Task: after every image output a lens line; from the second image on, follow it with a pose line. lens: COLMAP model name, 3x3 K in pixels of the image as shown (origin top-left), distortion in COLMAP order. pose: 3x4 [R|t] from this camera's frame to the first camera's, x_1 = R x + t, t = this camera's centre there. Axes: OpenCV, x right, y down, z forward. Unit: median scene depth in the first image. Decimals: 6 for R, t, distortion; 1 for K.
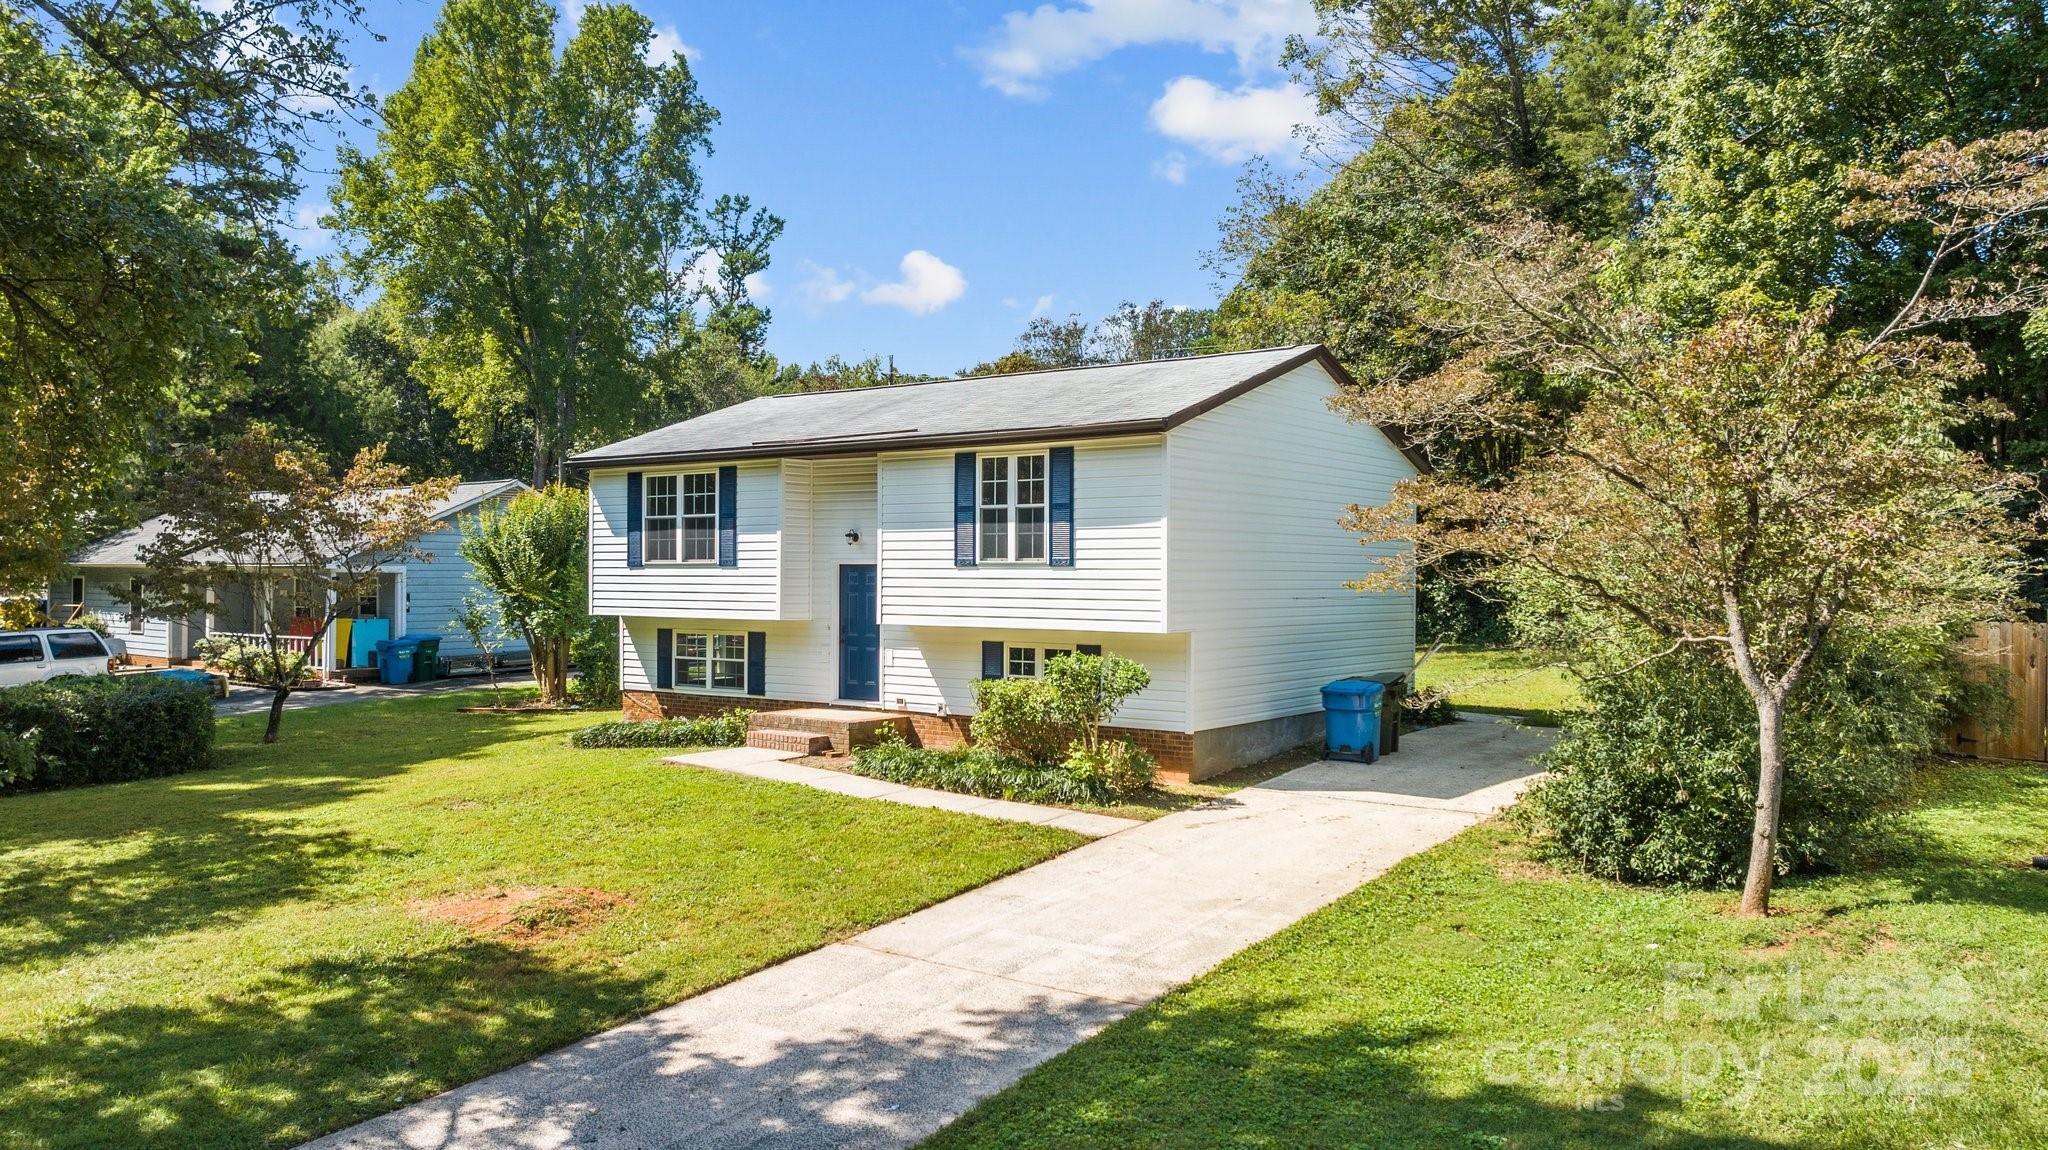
lens RADIAL K [[1490.1, 0, 1024.0], [0, 1490.1, 575.0], [0, 0, 1]] dist [-0.011643, -0.003400]
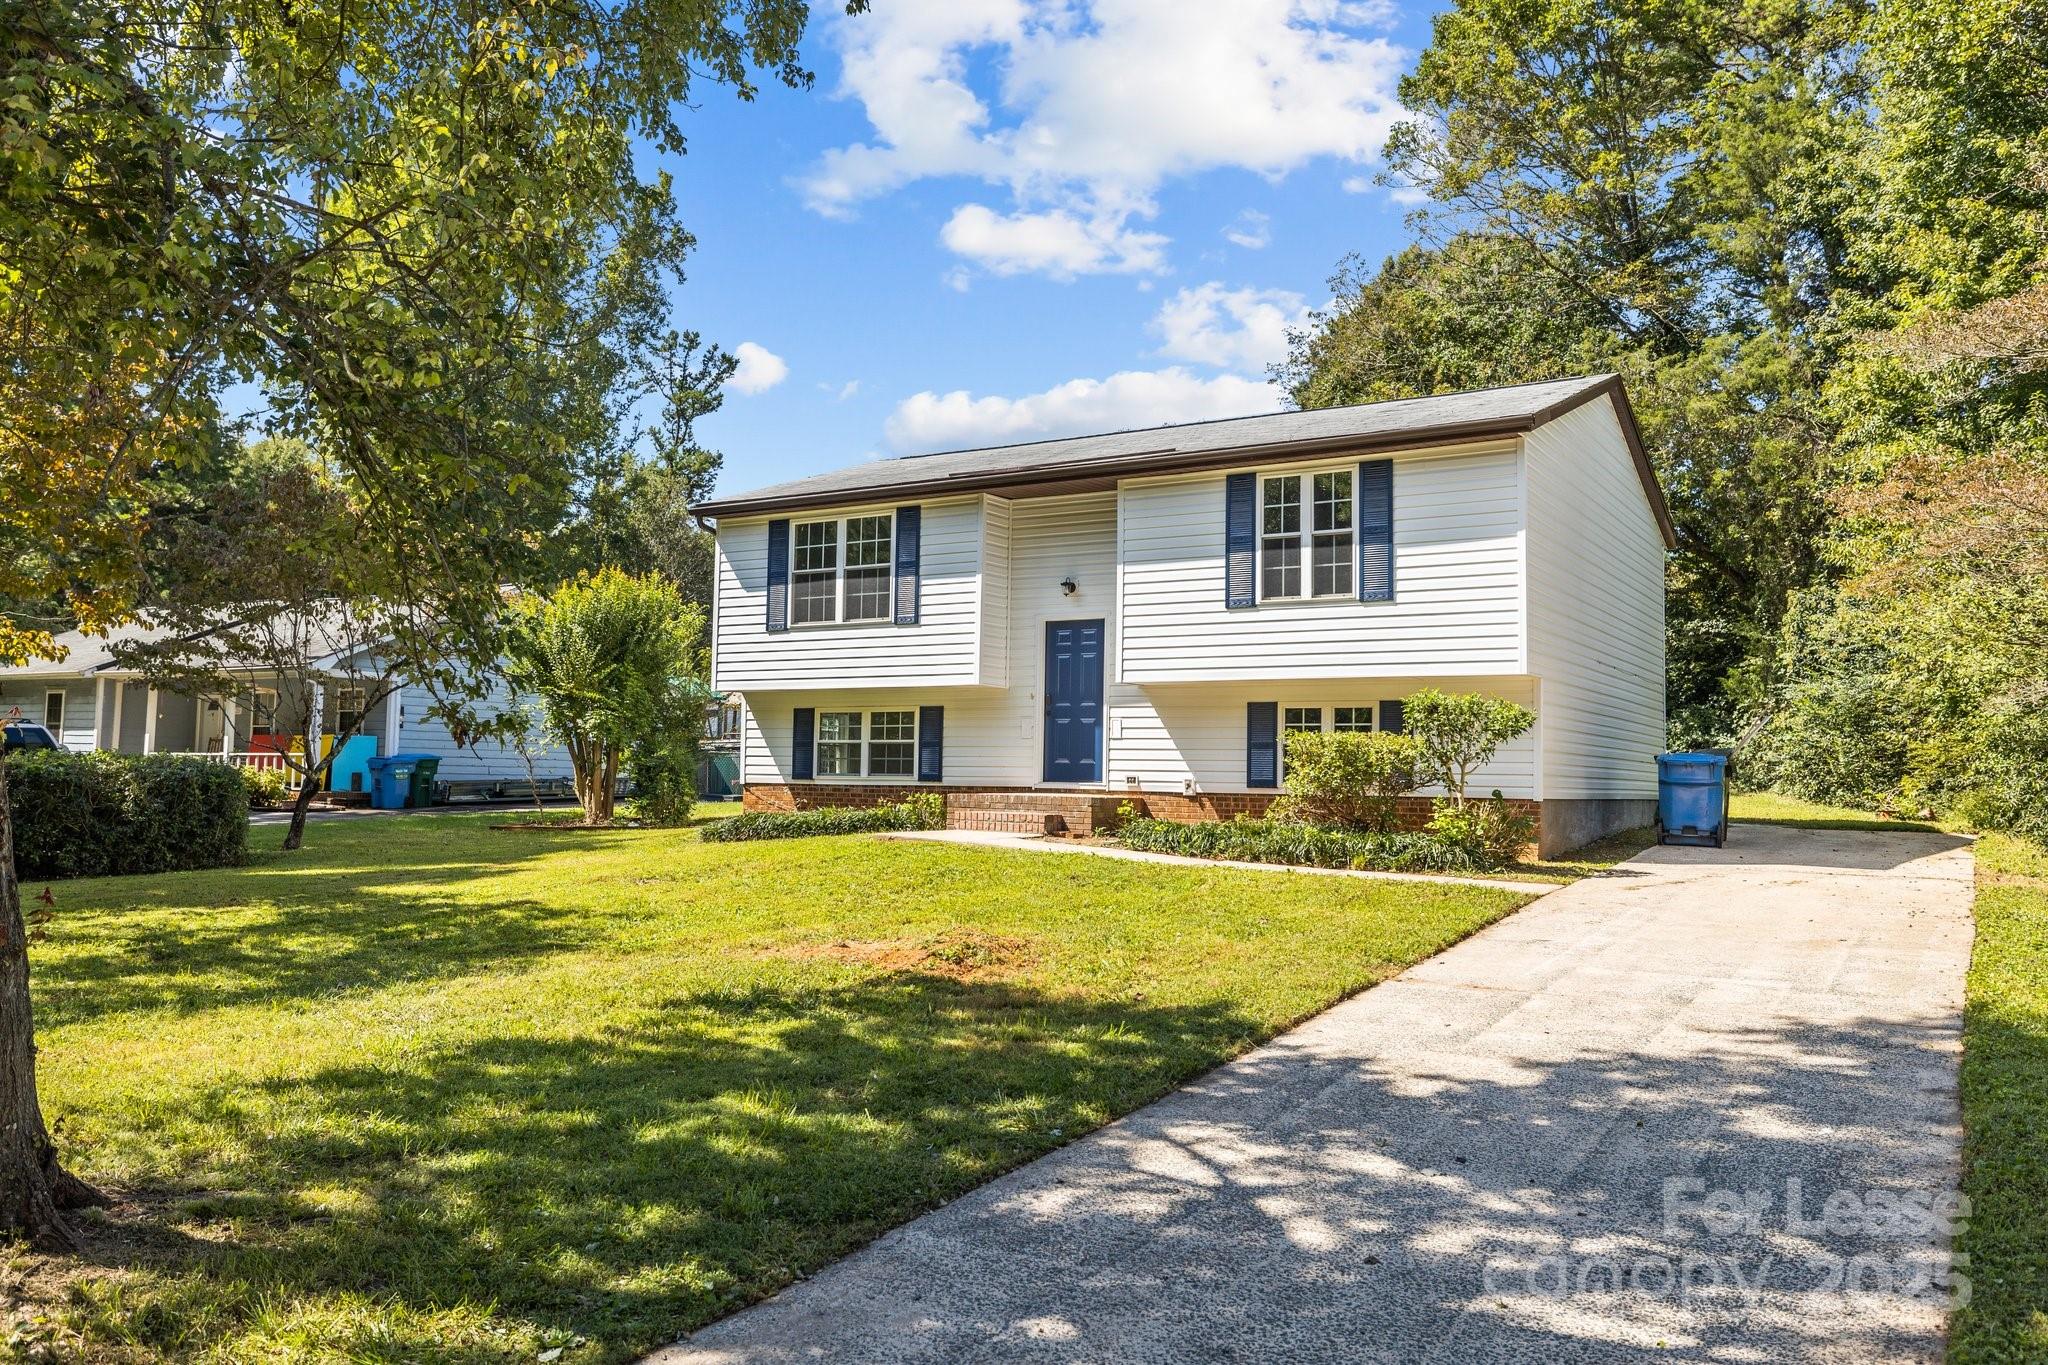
lens RADIAL K [[1556.7, 0, 1017.0], [0, 1556.7, 671.2], [0, 0, 1]] dist [0.007878, 0.001916]
pose [[0.997270, 0.017328, 0.071778, -0.193998], [-0.012276, 0.997455, -0.070239, 0.079155], [-0.072812, 0.069166, 0.994944, 0.121670]]
